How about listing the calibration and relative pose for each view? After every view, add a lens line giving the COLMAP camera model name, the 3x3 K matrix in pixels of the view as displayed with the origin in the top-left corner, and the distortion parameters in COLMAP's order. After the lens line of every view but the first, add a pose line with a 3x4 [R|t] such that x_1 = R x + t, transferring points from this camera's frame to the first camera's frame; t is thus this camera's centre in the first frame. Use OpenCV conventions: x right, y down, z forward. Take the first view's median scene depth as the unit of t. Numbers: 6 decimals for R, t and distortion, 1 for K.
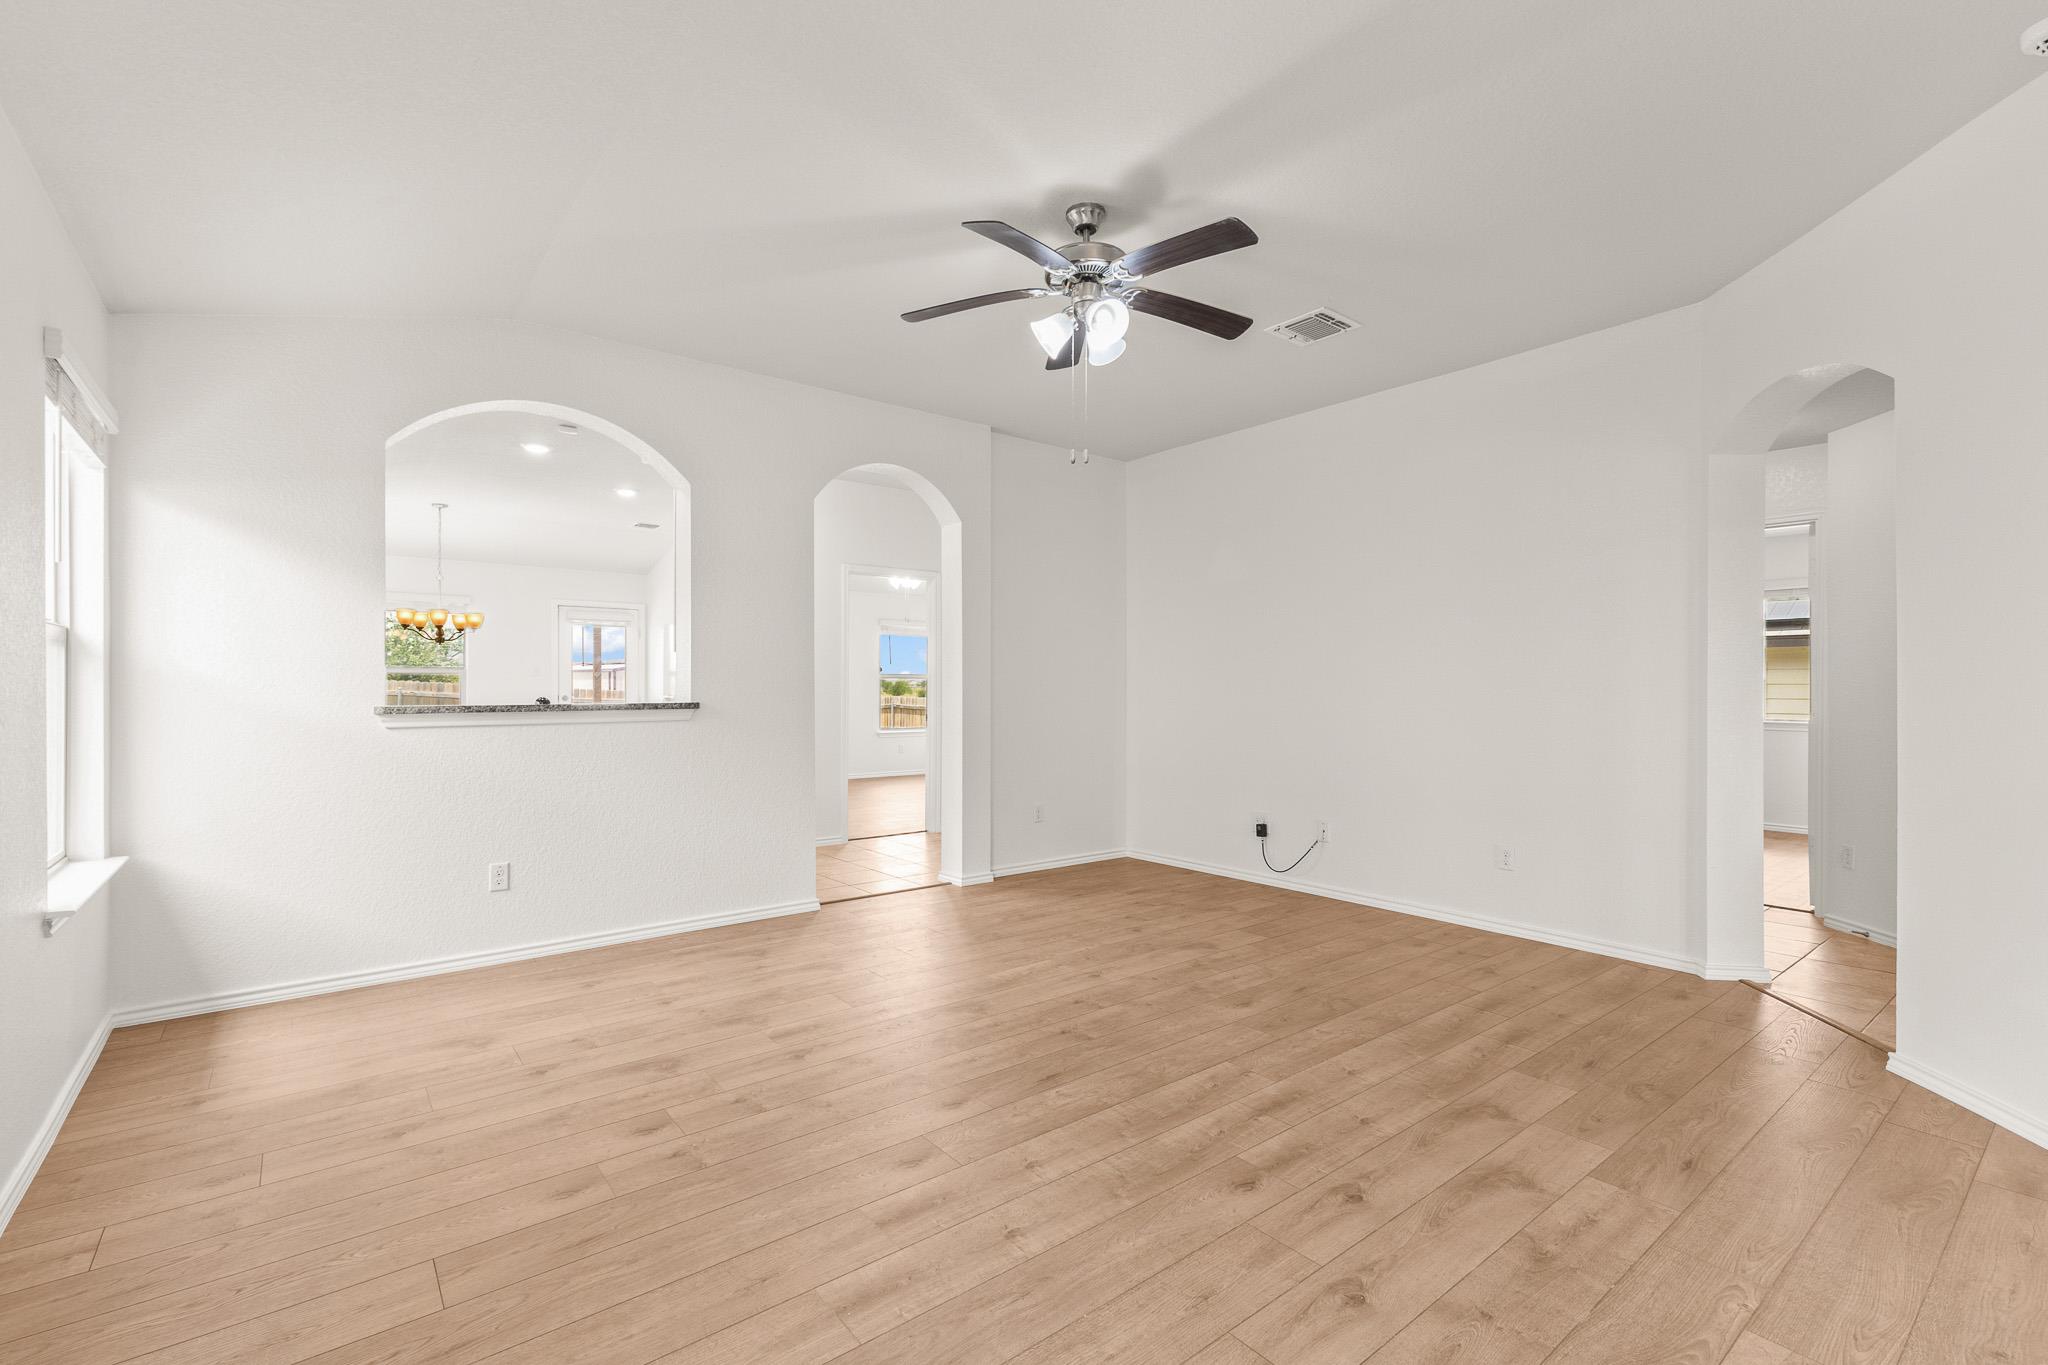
lens RADIAL K [[898.6, 0, 1022.9], [0, 898.6, 691.2], [0, 0, 1]] dist [0.008444, -0.000163]
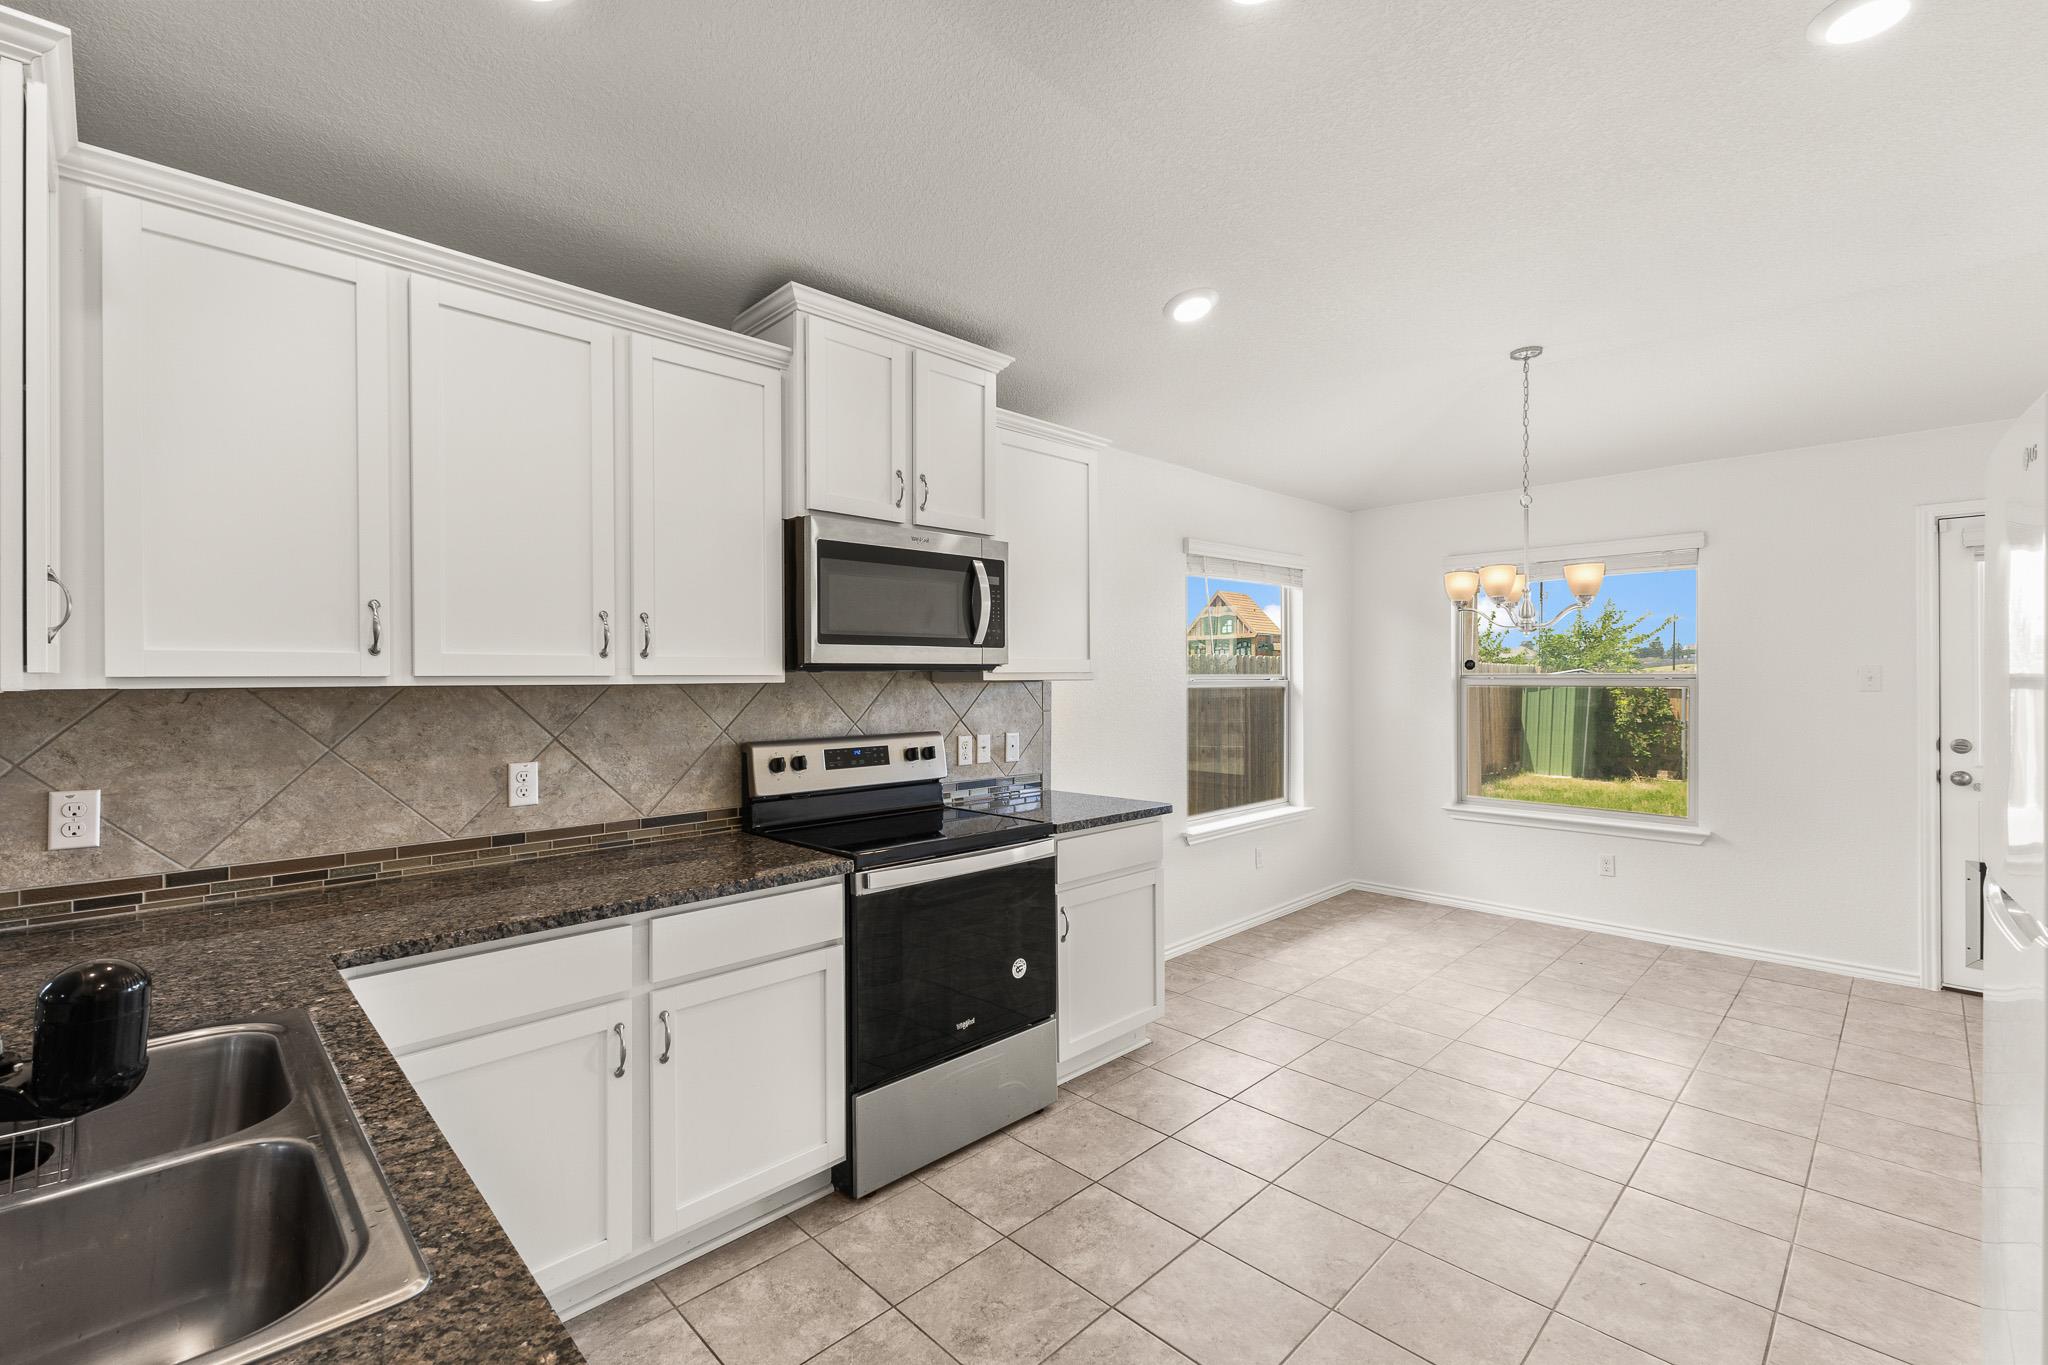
lens RADIAL K [[881.0, 0, 1024.0], [0, 881.0, 682.5], [0, 0, 1]] dist [0.005810, -0.000948]
pose [[0.105263, 0.003495, -0.994438, -0.460082], [0.003689, 0.999986, 0.003905, -0.067739], [0.994438, -0.004080, 0.105248, 1.585387]]
